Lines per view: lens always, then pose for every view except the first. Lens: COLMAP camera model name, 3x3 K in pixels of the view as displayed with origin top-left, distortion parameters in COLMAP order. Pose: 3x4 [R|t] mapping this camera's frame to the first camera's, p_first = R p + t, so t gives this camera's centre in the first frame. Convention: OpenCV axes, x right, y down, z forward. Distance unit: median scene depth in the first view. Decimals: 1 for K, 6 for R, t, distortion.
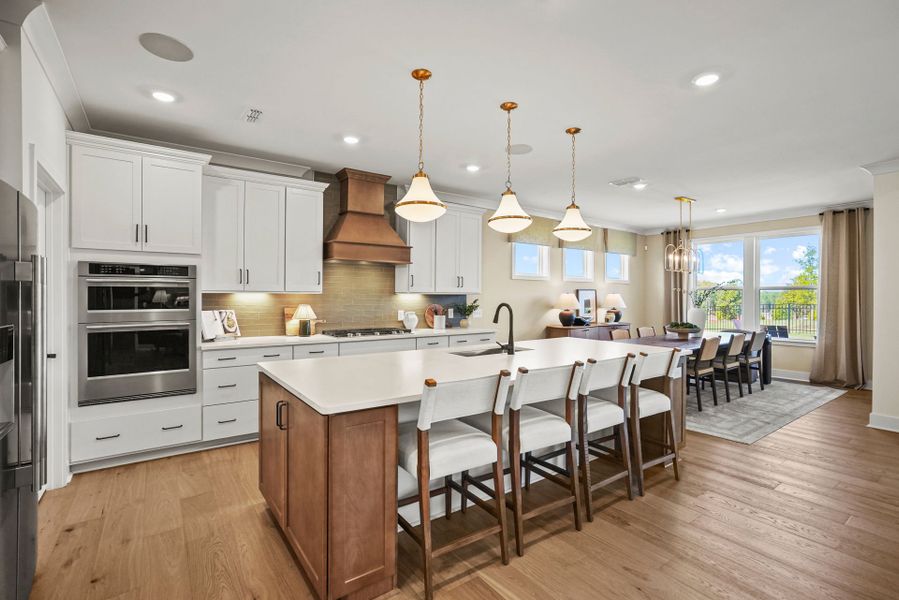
lens RADIAL K [[413.2, 0, 448.8], [0, 413.2, 296.0], [0, 0, 1]] dist [-0.021266, -0.000045]
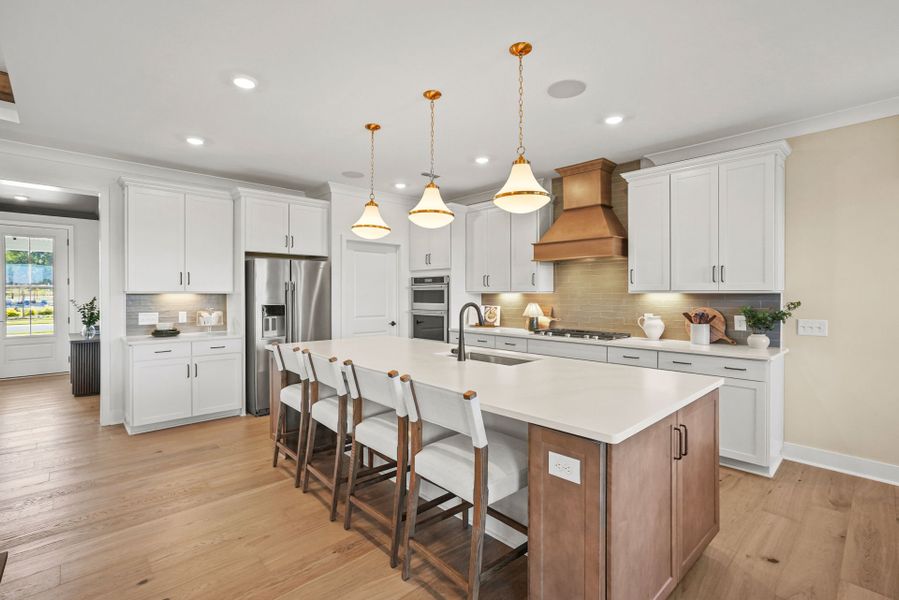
lens RADIAL K [[413.2, 0, 449.9], [0, 413.2, 297.7], [0, 0, 1]] dist [-0.021266, -0.000045]
pose [[0.135681, 0.002725, -0.990749, 0.714505], [-0.005400, 0.999983, 0.002011, 0.004783], [0.990738, 0.005078, 0.135694, 0.597790]]
